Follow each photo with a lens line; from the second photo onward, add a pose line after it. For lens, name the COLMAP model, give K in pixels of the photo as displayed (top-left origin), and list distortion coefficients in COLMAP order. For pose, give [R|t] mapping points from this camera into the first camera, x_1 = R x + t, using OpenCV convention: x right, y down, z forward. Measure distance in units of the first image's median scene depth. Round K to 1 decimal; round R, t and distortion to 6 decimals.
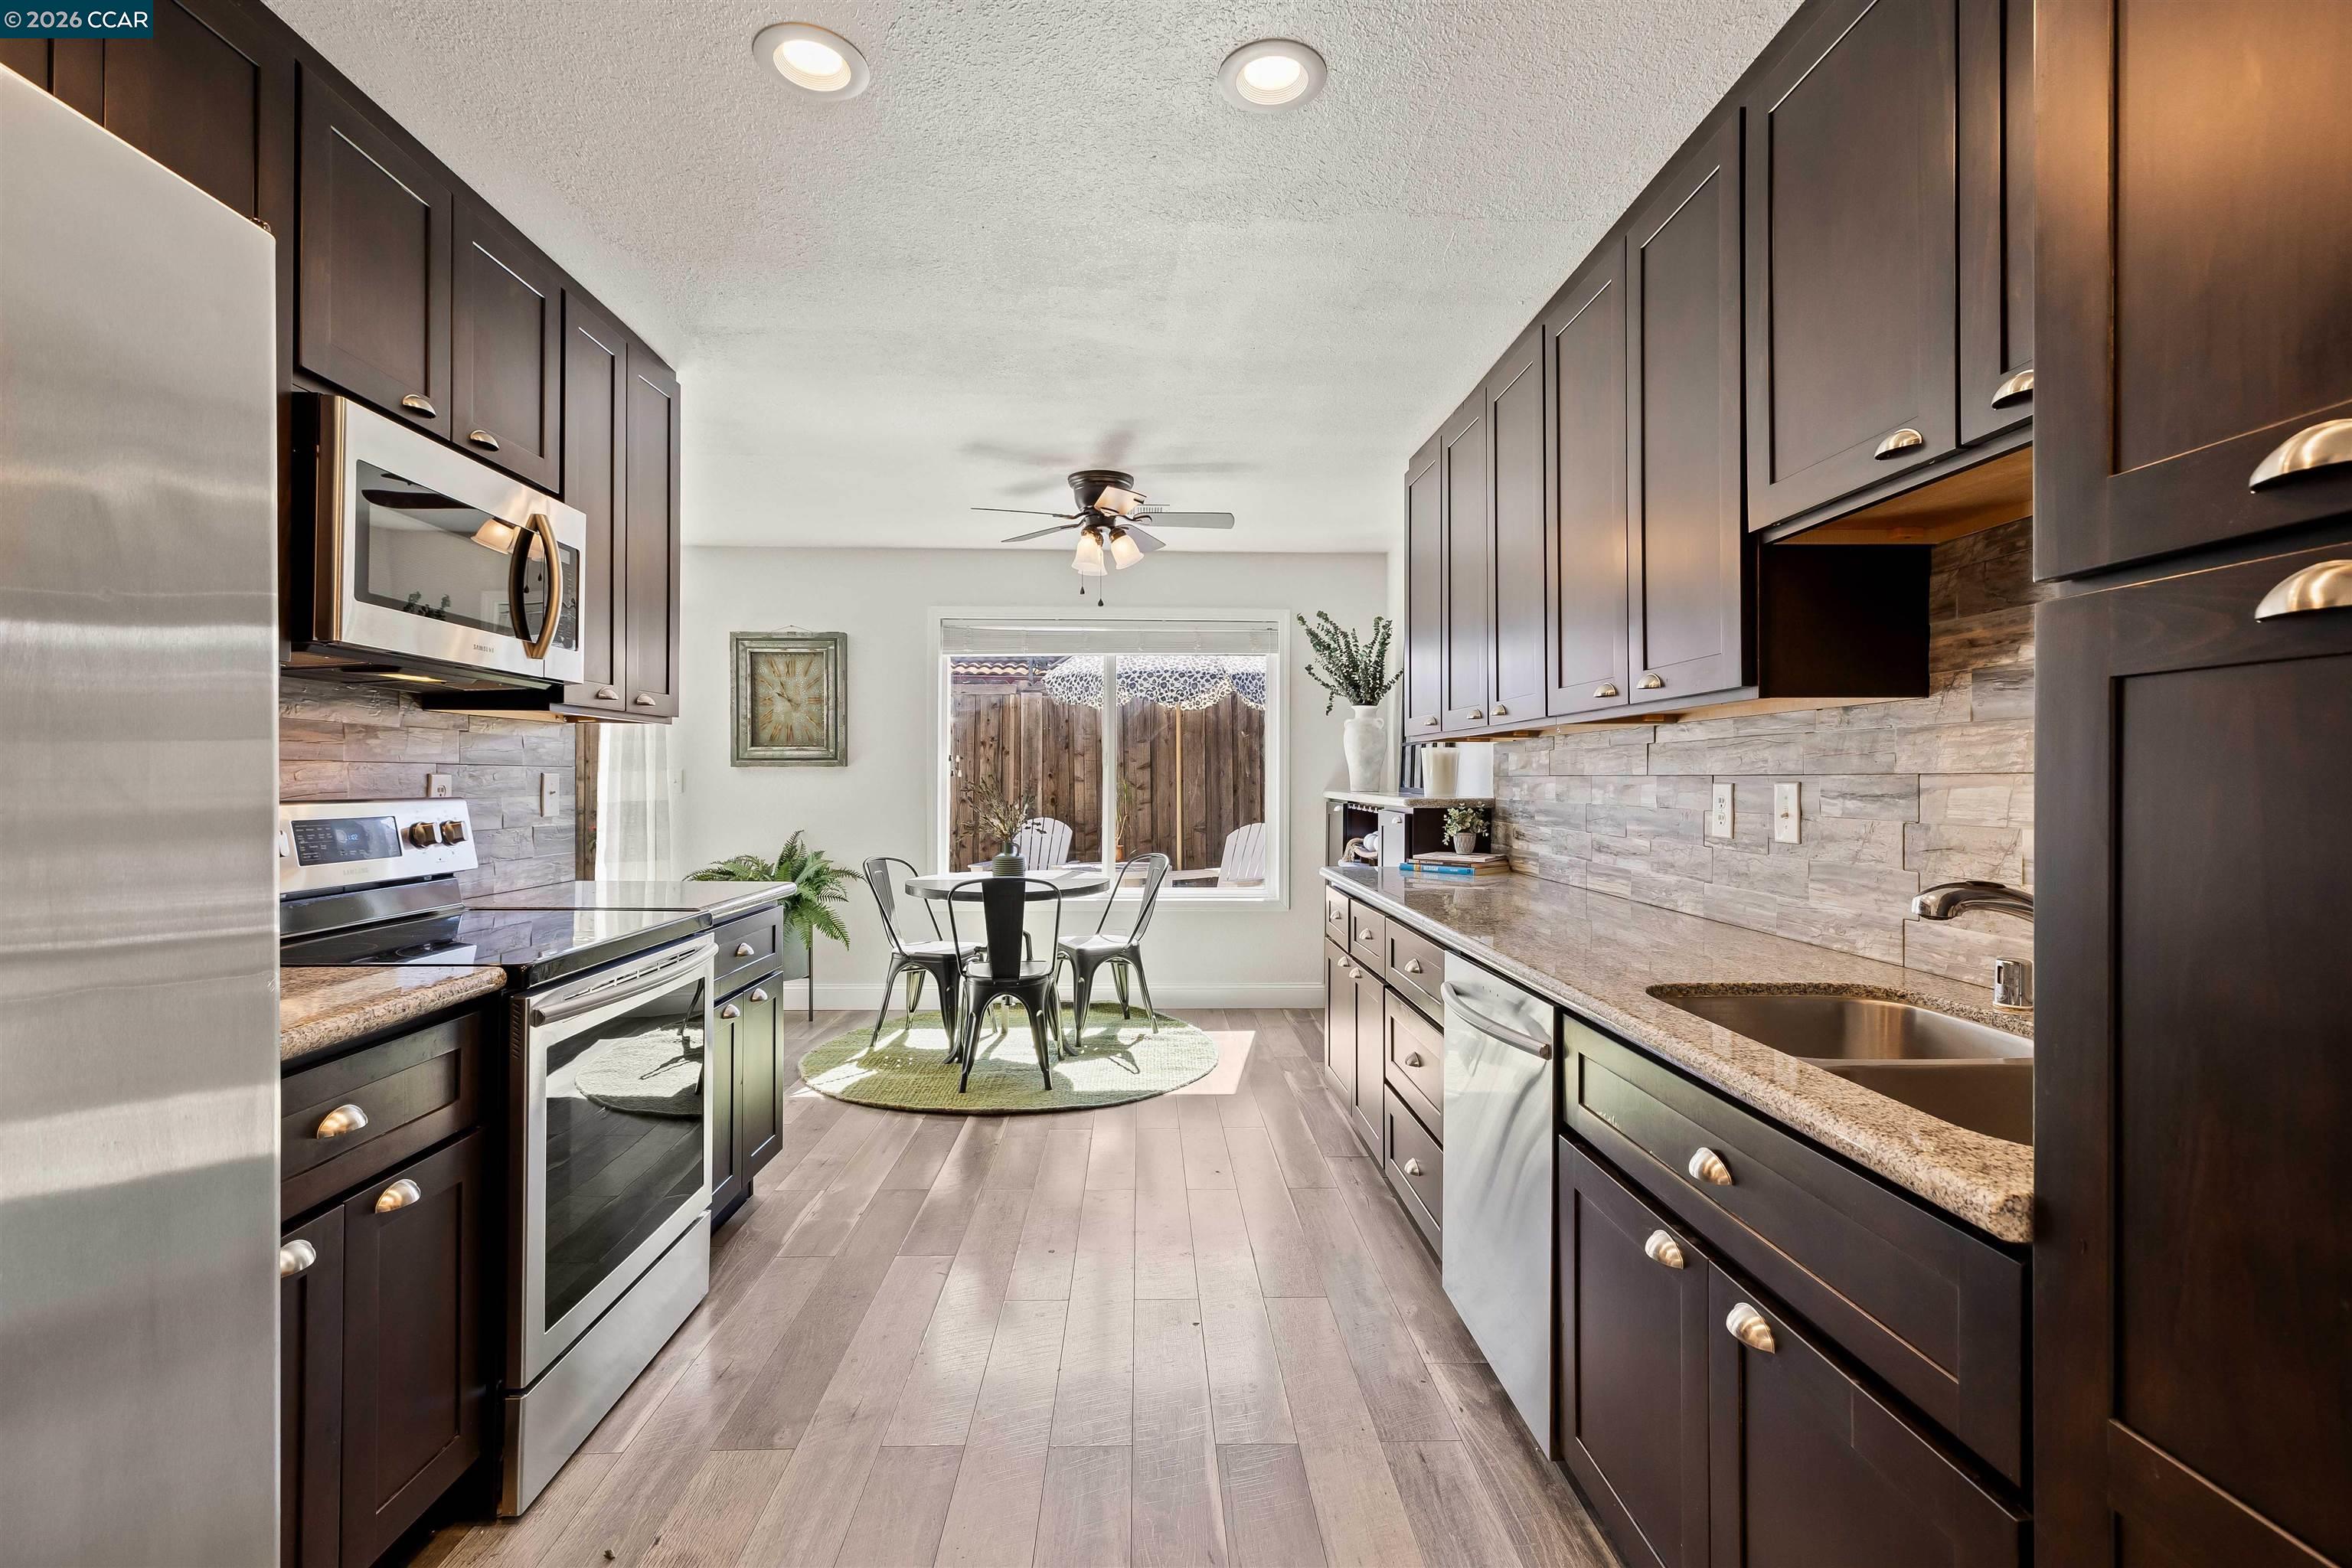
lens RADIAL K [[1056.4, 0, 1175.4], [0, 1056.4, 774.1], [0, 0, 1]] dist [-0.004142, 0.000928]
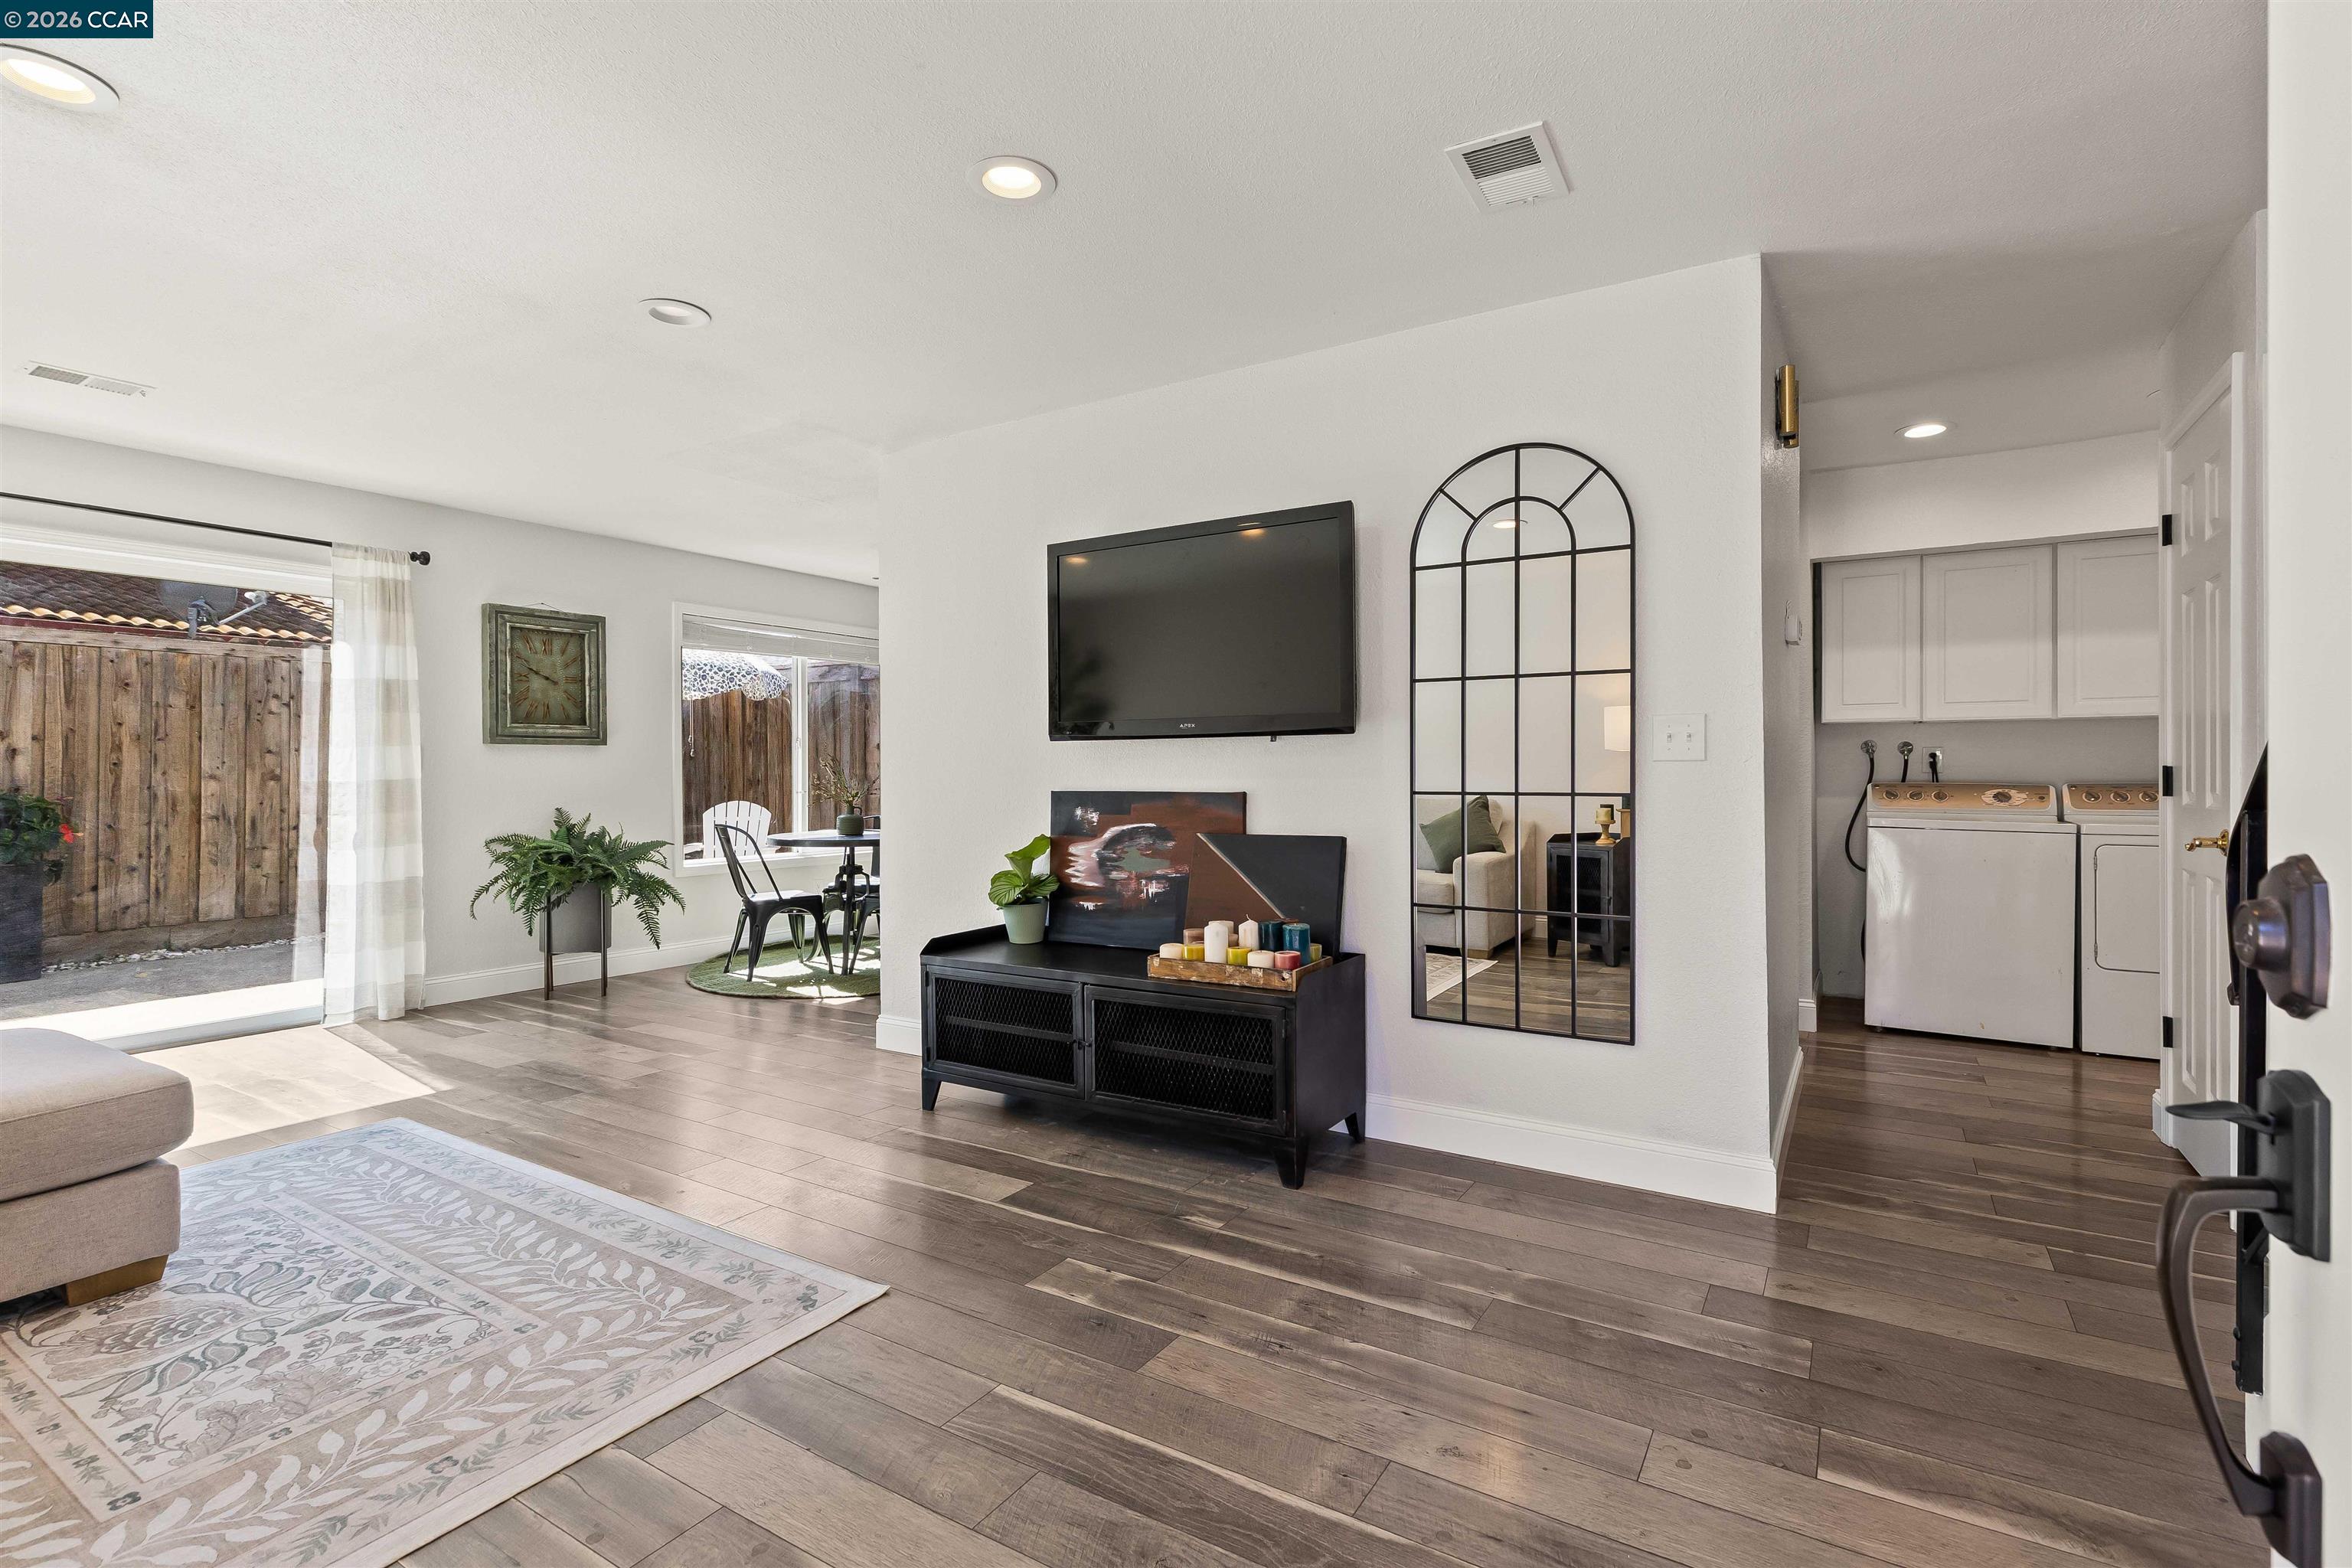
lens RADIAL K [[1056.4, 0, 1190.5], [0, 1056.4, 790.2], [0, 0, 1]] dist [-0.004142, 0.000928]
pose [[0.539516, -0.014279, 0.841854, -1.304717], [0.001131, 0.999868, 0.016234, 0.030595], [-0.841974, -0.007806, 0.539461, -0.077290]]
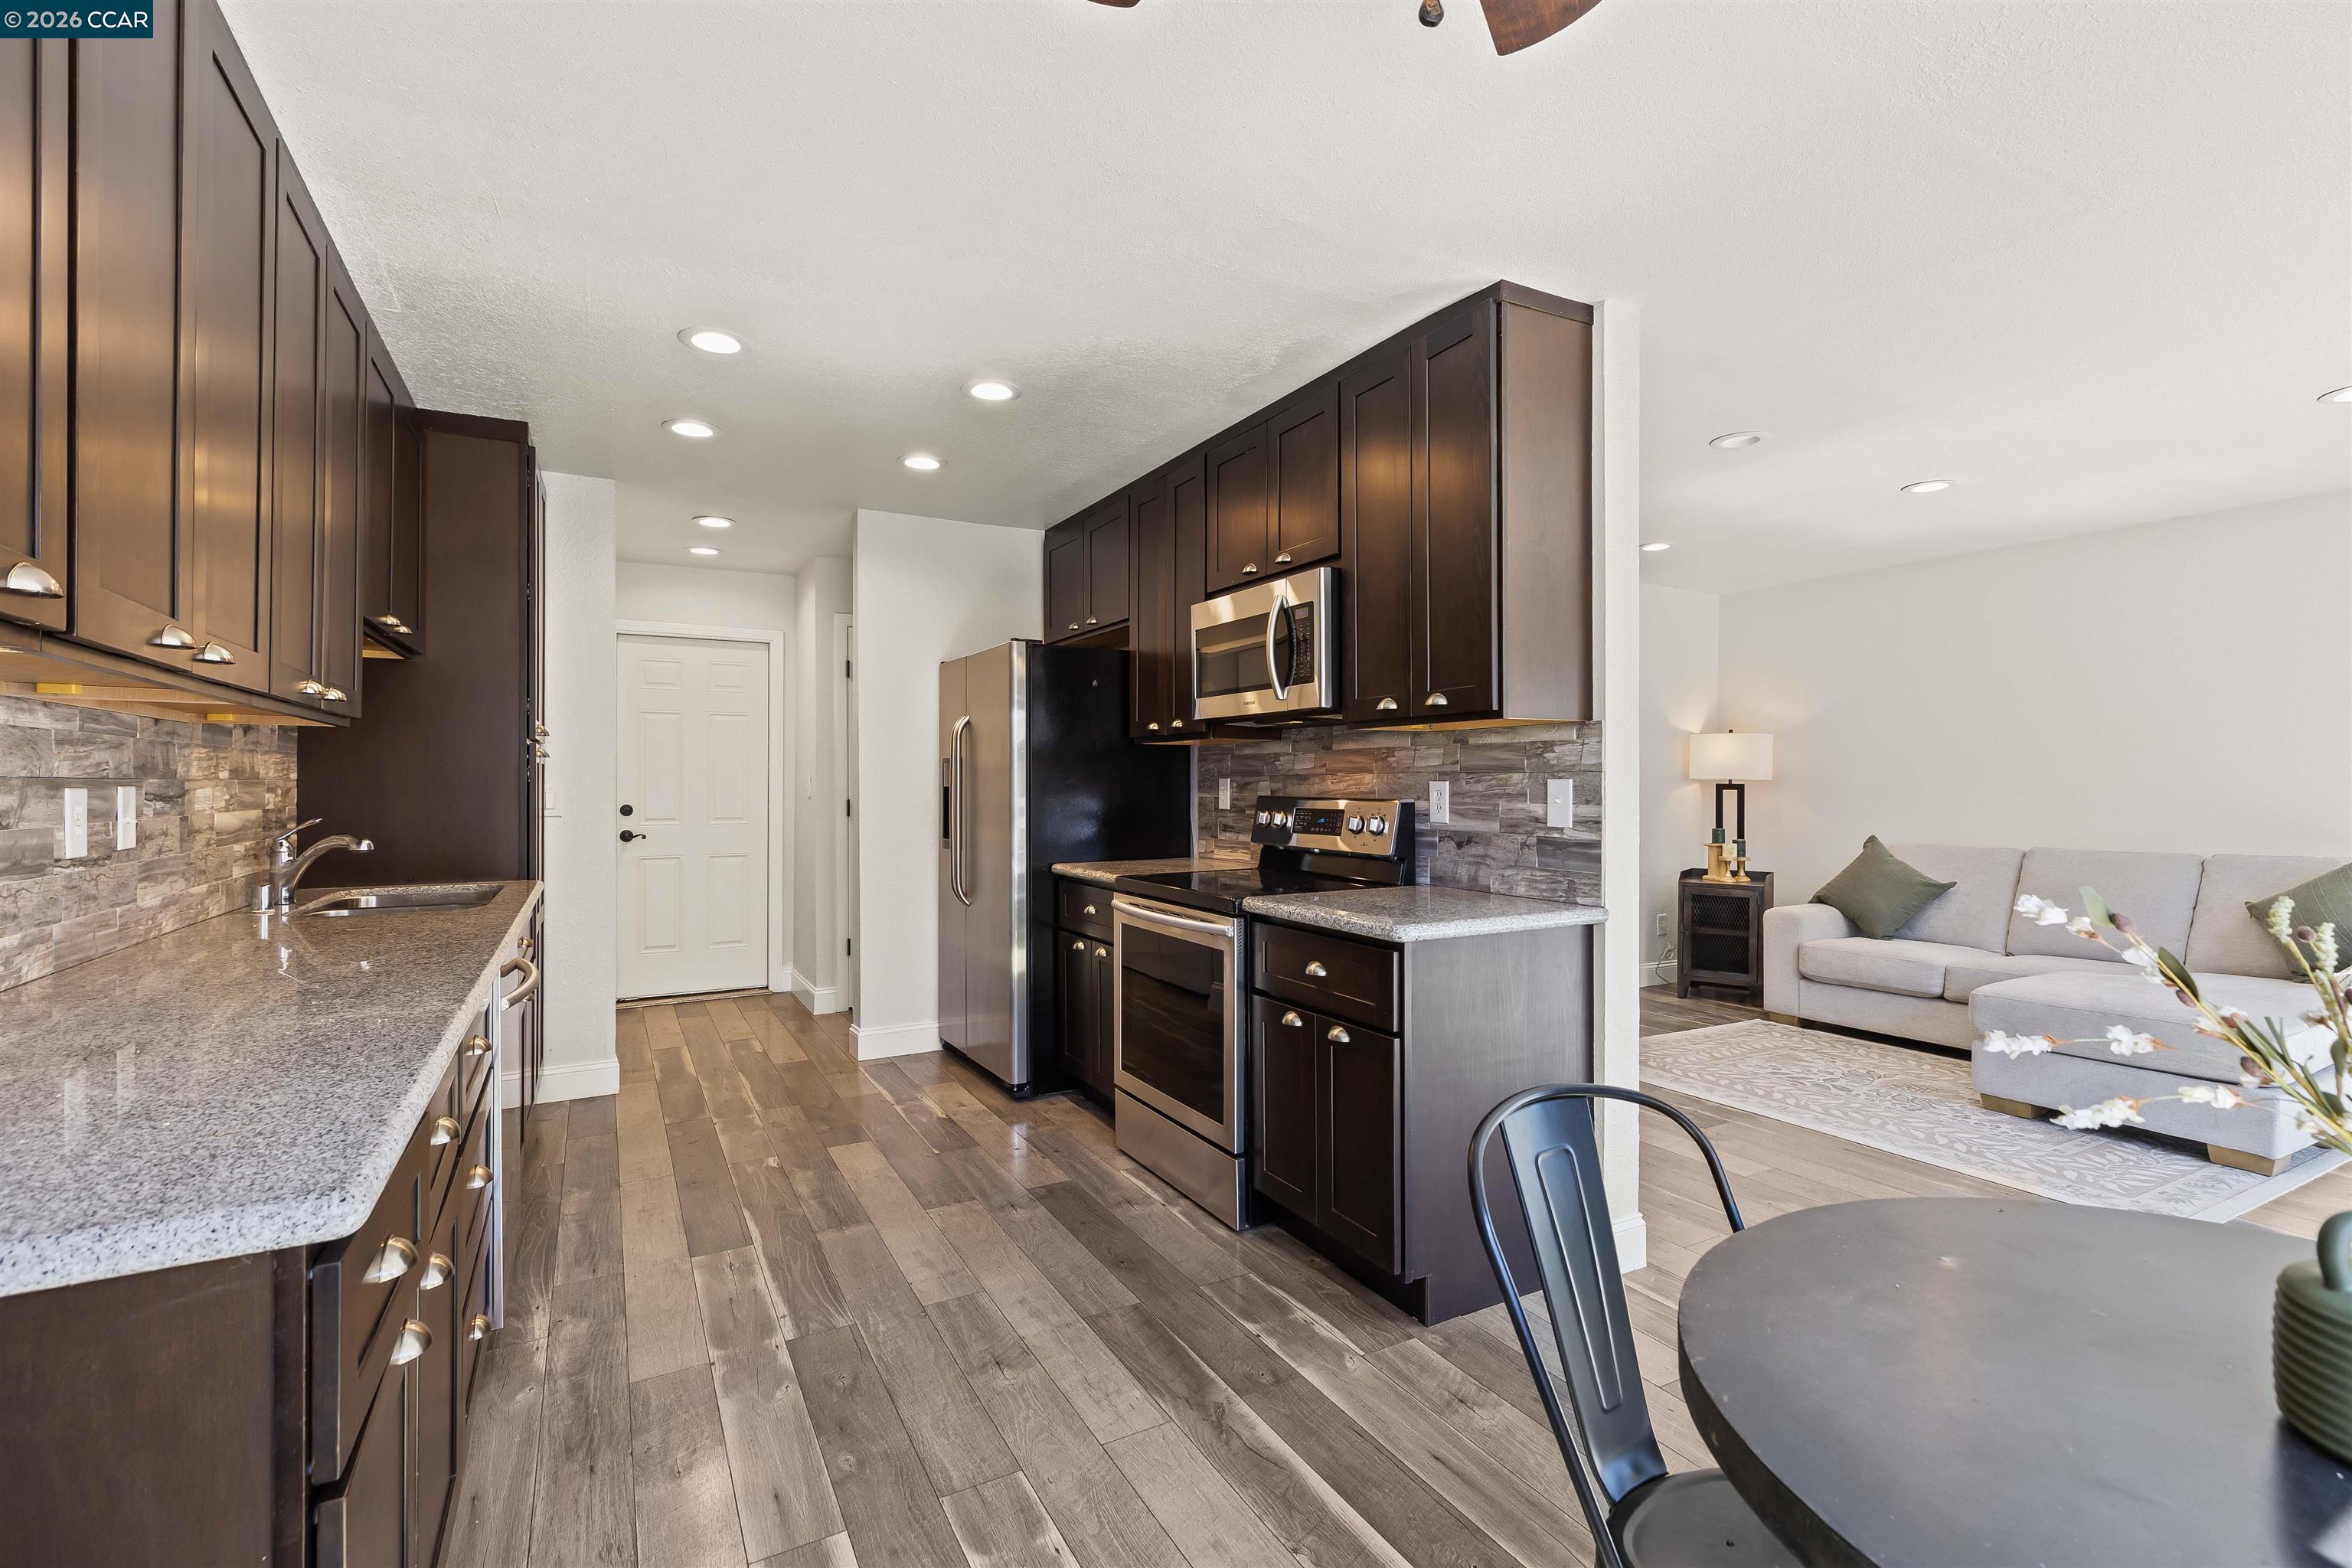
lens RADIAL K [[1056.4, 0, 1174.5], [0, 1056.4, 762.0], [0, 0, 1]] dist [-0.004142, 0.000928]
pose [[-0.893240, -0.010057, -0.449467, 0.094600], [-0.002000, 0.999829, -0.018397, 0.000693], [0.449575, -0.015534, -0.893107, 1.350051]]
